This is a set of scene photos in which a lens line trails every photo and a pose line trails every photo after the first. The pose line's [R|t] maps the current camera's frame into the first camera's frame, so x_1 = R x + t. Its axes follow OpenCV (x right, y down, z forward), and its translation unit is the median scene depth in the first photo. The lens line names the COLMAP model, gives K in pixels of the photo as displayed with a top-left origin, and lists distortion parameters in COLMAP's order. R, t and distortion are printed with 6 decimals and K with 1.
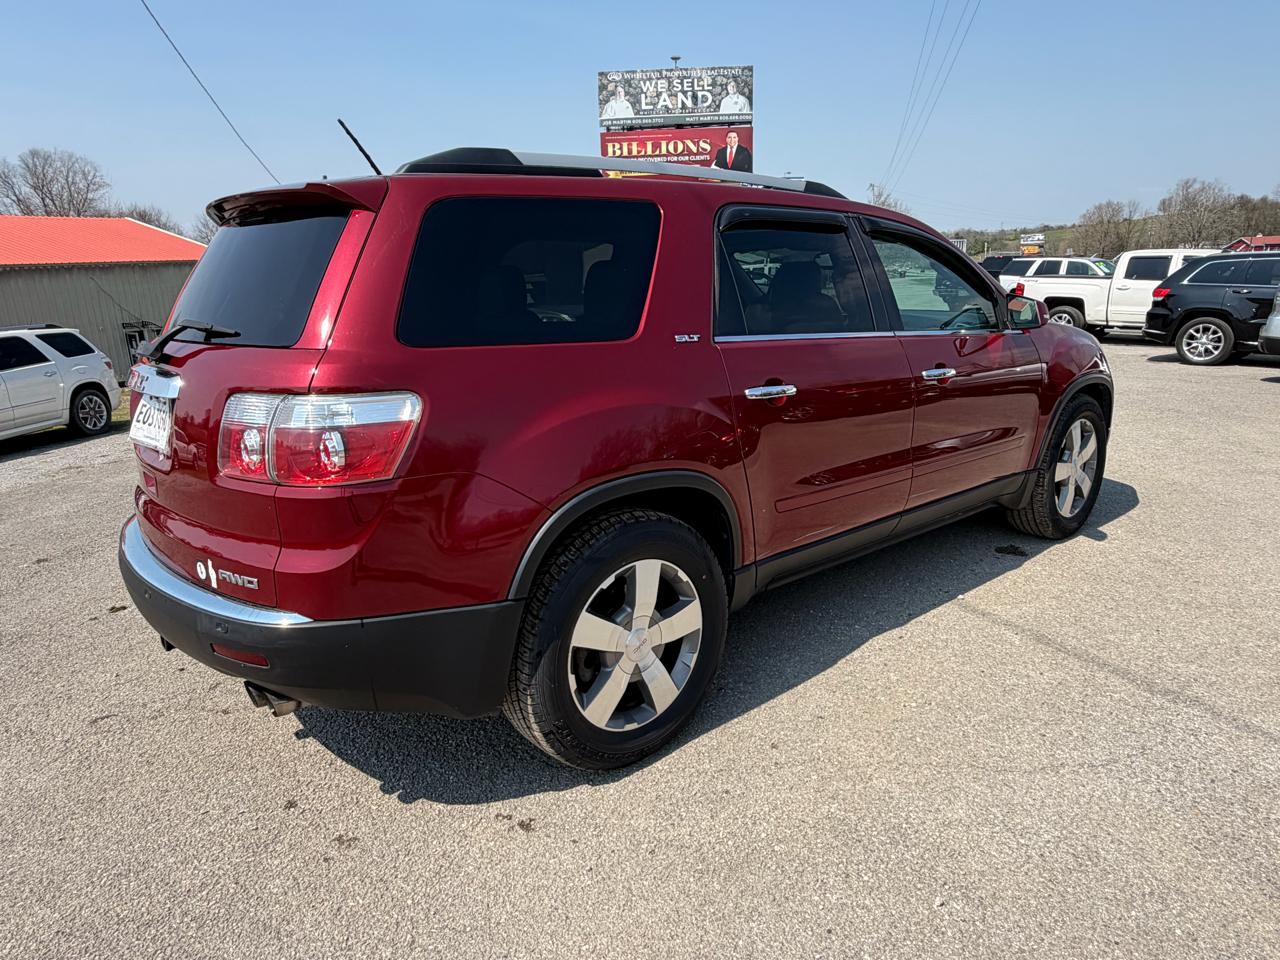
lens RADIAL K [[828.2, 0, 640.5], [0, 828.2, 482.0], [0, 0, 1]] dist [-0.003506, 0.005425]
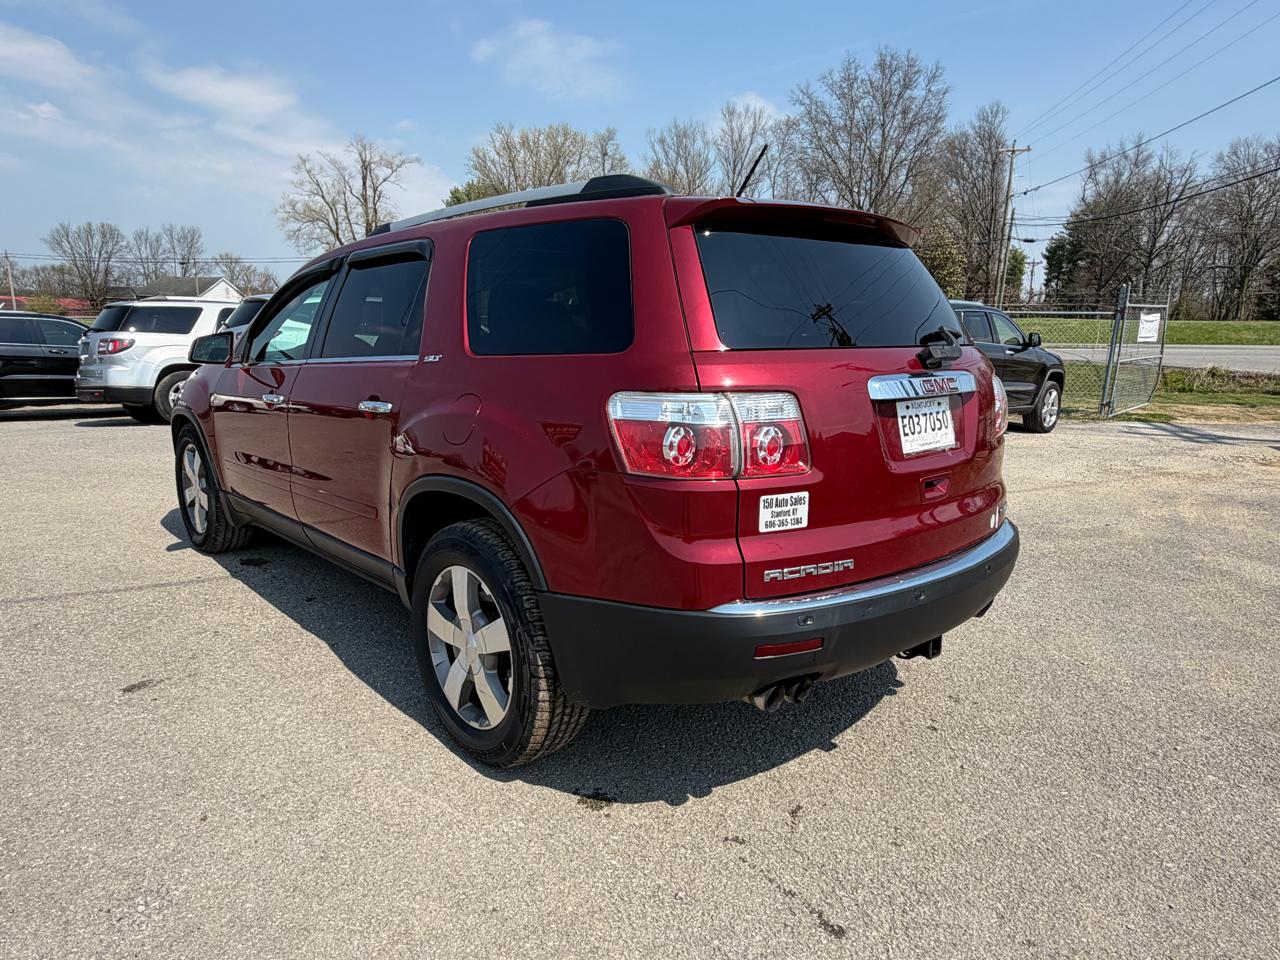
lens RADIAL K [[828.2, 0, 634.6], [0, 828.2, 481.1], [0, 0, 1]] dist [-0.003506, 0.005425]
pose [[-0.024217, -0.153956, 0.987781, -0.119446], [0.234446, 0.959641, 0.155318, -0.018771], [-0.971827, 0.235343, 0.012854, 0.101850]]
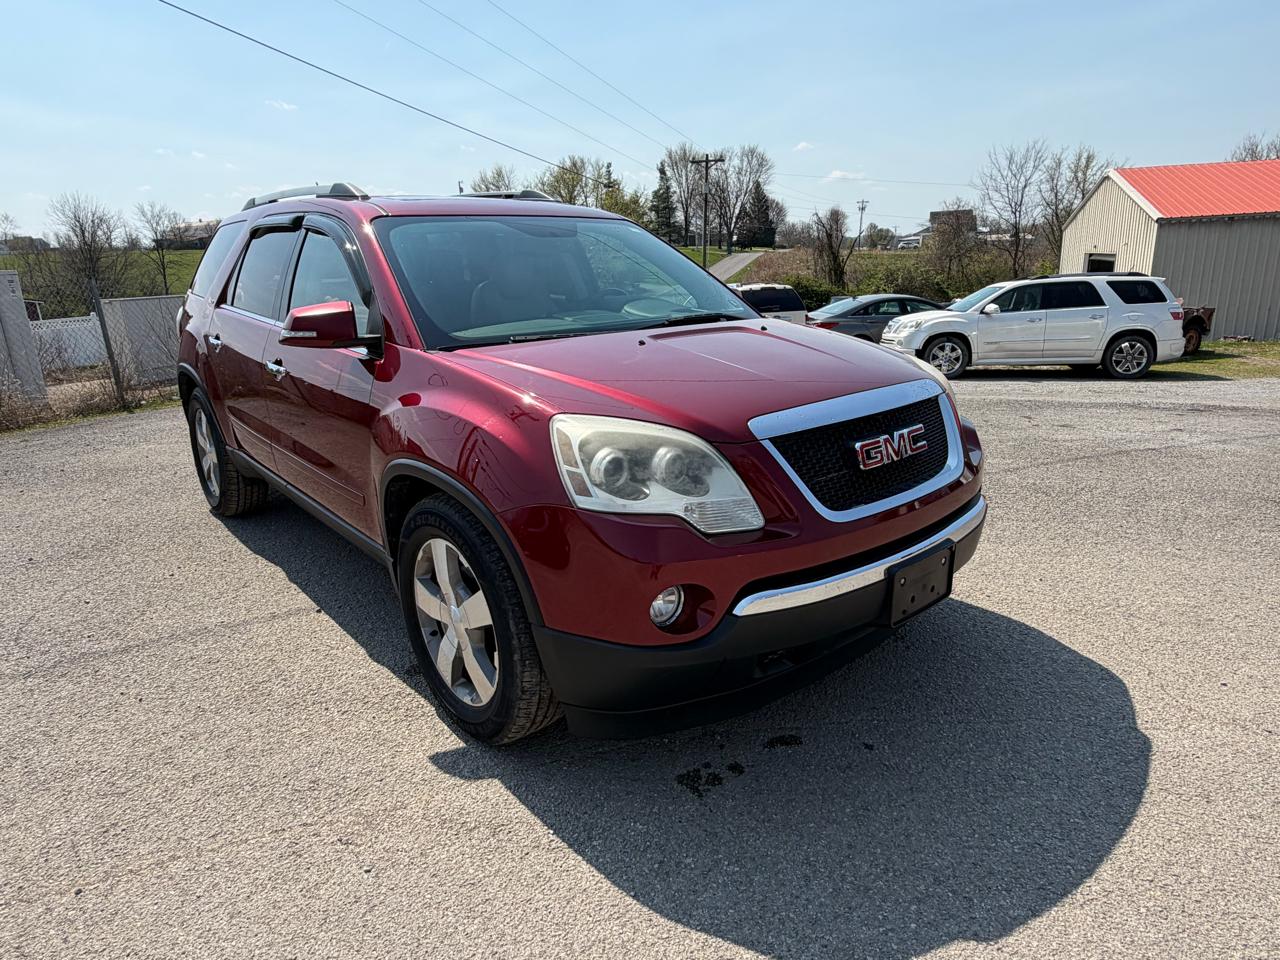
lens RADIAL K [[770.5, 0, 635.6], [0, 770.5, 475.2], [0, 0, 1]] dist [0.000665, -0.000063]
pose [[0.000492, 0.303678, -0.952775, 0.138504], [-0.220707, 0.929313, 0.296086, -0.041050], [0.975340, 0.210138, 0.067481, 0.146896]]
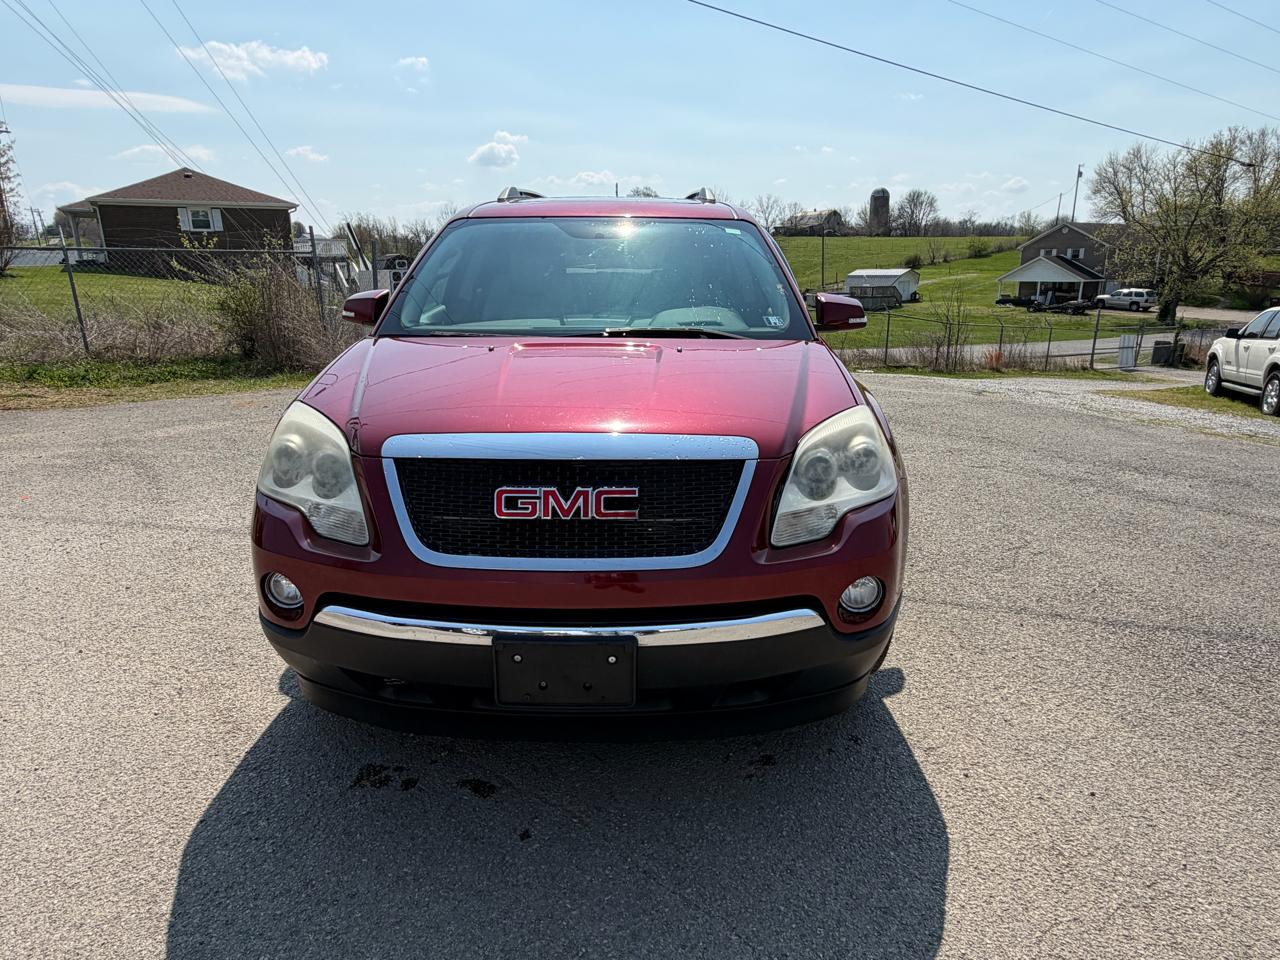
lens RADIAL K [[770.5, 0, 636.5], [0, 770.5, 478.7], [0, 0, 1]] dist [0.000665, -0.000063]
pose [[-0.655721, 0.240918, -0.715534, 0.109379], [-0.168923, 0.876883, 0.450046, -0.056303], [0.735863, 0.415975, -0.534294, 0.206864]]
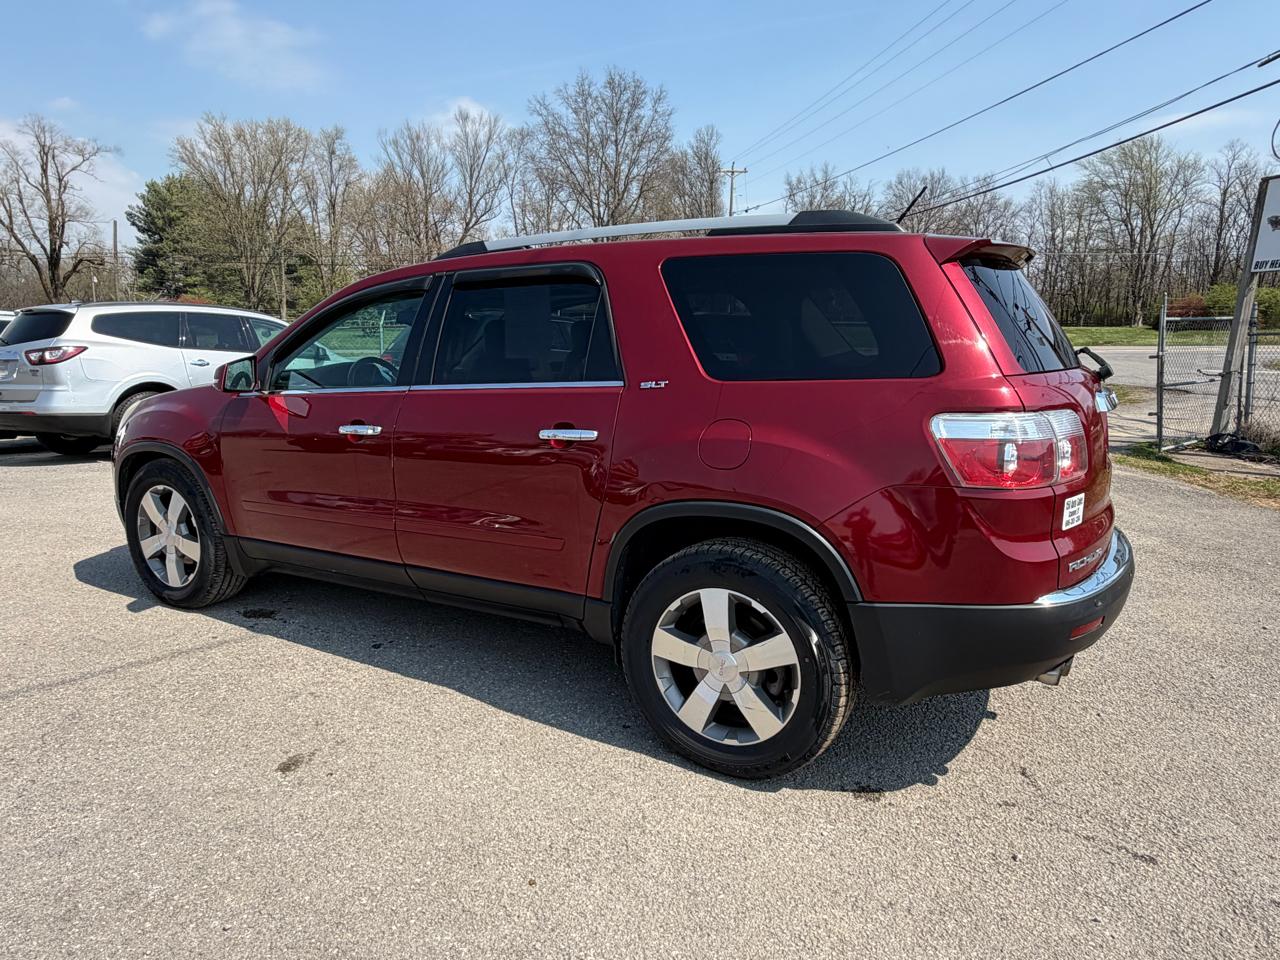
lens RADIAL K [[828.2, 0, 628.0], [0, 828.2, 480.7], [0, 0, 1]] dist [-0.003506, 0.005425]
pose [[-0.326393, -0.135287, 0.935503, -0.112921], [0.237610, 0.946181, 0.219733, -0.032699], [-0.914882, 0.294004, -0.276681, 0.149742]]
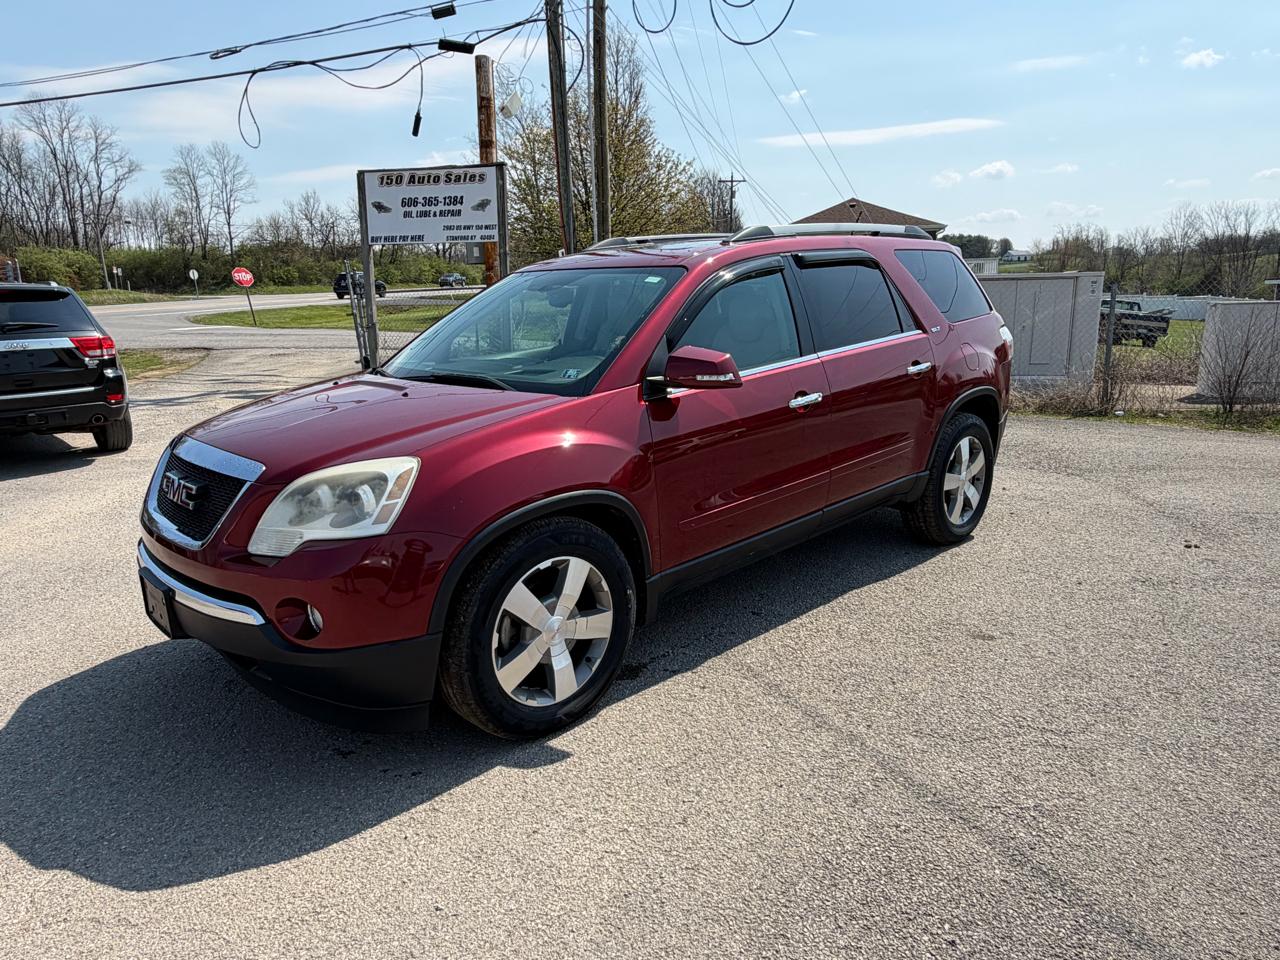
lens RADIAL K [[828.2, 0, 635.0], [0, 828.2, 481.7], [0, 0, 1]] dist [-0.003506, 0.005425]
pose [[-0.997077, 0.070361, -0.029765, 0.025792], [0.048215, 0.881757, 0.469234, -0.068567], [0.059261, 0.466428, -0.882572, 0.254768]]
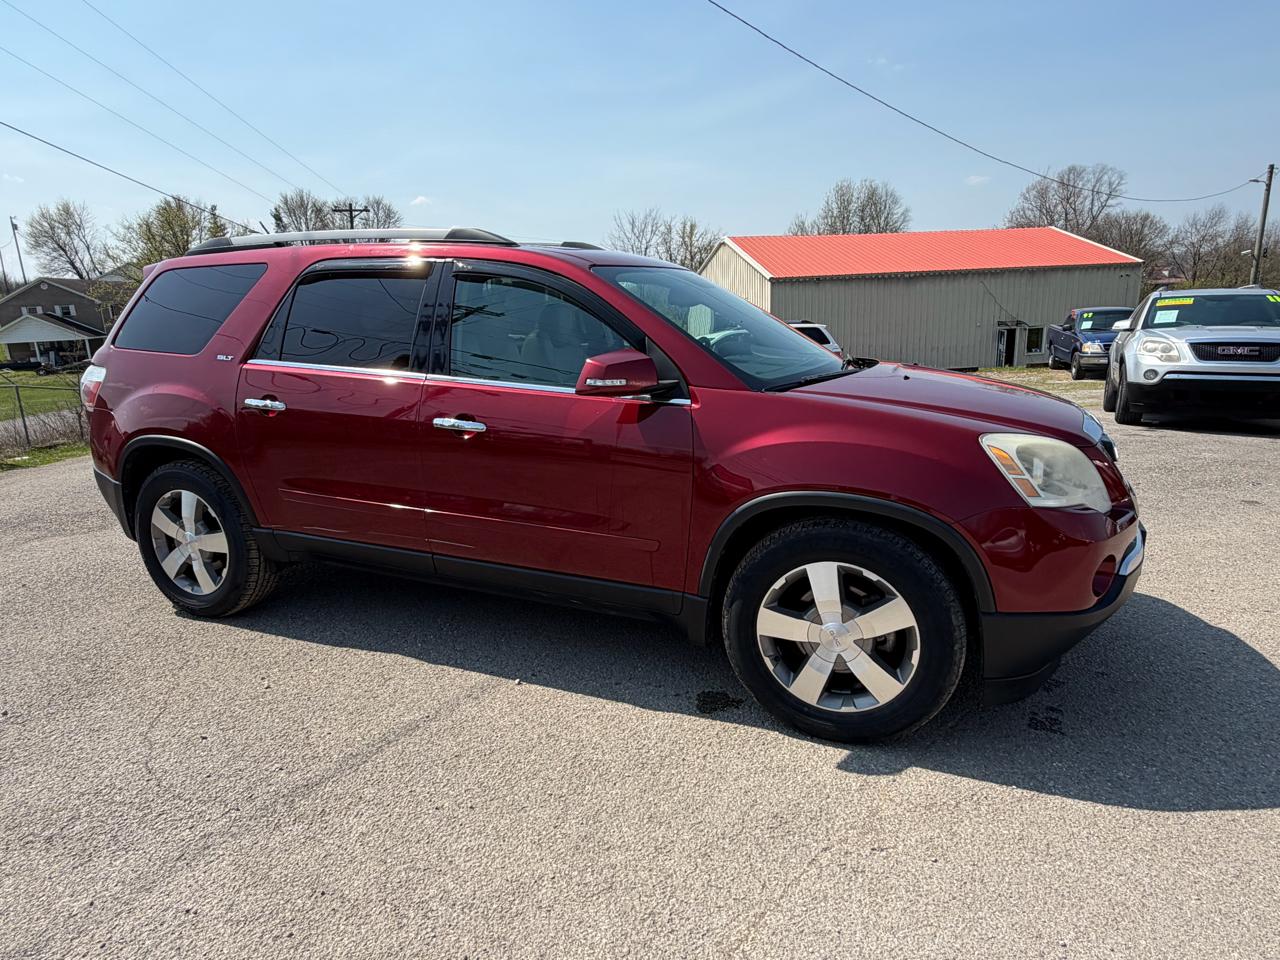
lens RADIAL K [[770.5, 0, 629.7], [0, 770.5, 476.7], [0, 0, 1]] dist [0.000665, -0.000063]
pose [[0.440447, 0.224019, -0.869380, 0.128772], [-0.214316, 0.966607, 0.140495, -0.025083], [0.871823, 0.124442, 0.473750, 0.079434]]
